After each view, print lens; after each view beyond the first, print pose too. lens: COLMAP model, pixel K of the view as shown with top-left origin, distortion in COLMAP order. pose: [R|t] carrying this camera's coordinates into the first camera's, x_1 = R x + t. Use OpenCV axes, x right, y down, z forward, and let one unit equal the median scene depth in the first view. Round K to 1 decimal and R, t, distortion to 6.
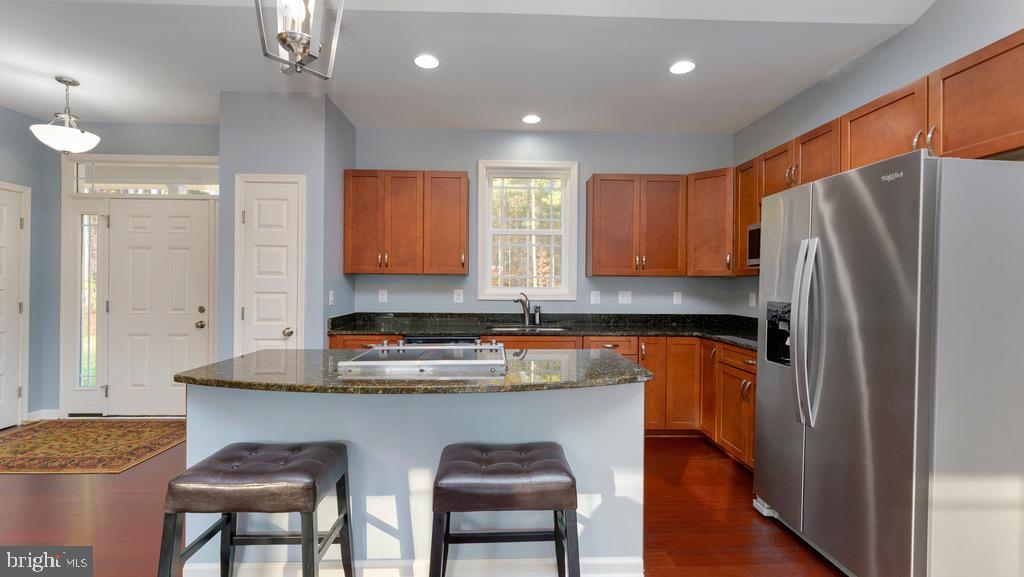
lens RADIAL K [[434.5, 0, 508.6], [0, 434.5, 285.7], [0, 0, 1]] dist [-0.000817, 0.000006]
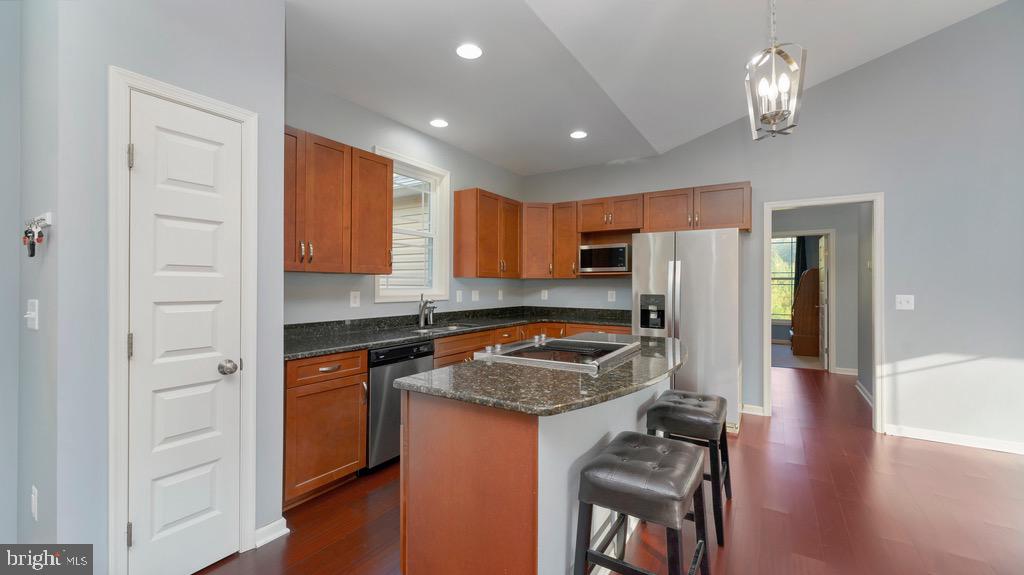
lens RADIAL K [[410.1, 0, 512.0], [0, 410.1, 287.5], [0, 0, 1]] dist [0.001270, 0.000144]
pose [[0.563624, -0.010778, 0.825961, -0.661988], [0.010152, 0.999930, 0.006121, -0.001749], [-0.825969, 0.004936, 0.563693, 0.316208]]
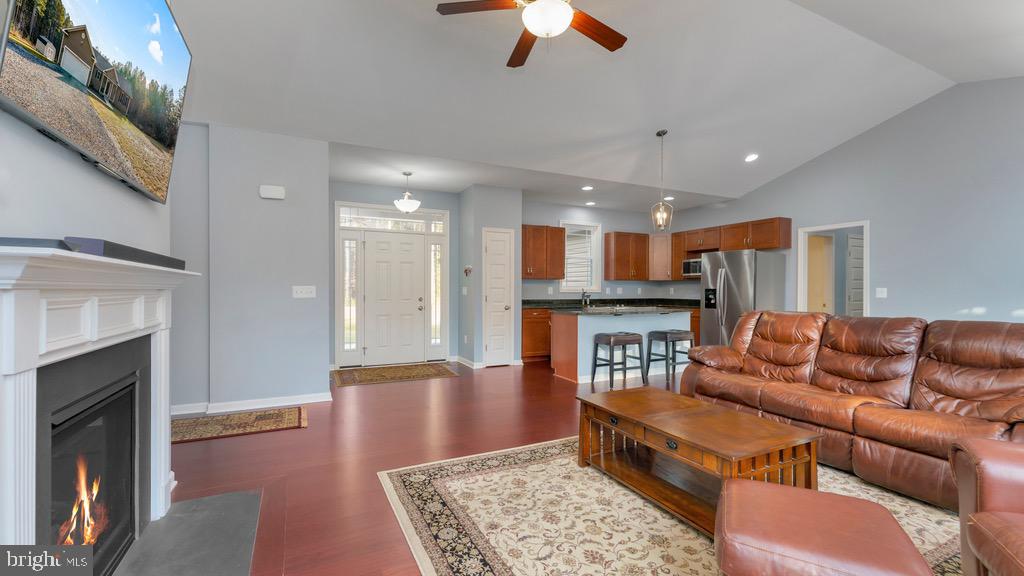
lens RADIAL K [[434.5, 0, 508.6], [0, 434.5, 285.2], [0, 0, 1]] dist [-0.000817, 0.000006]
pose [[0.913589, -0.001245, 0.406637, -1.158846], [0.008930, 0.999816, -0.017001, 0.033942], [-0.406541, 0.019163, 0.913432, -0.737138]]
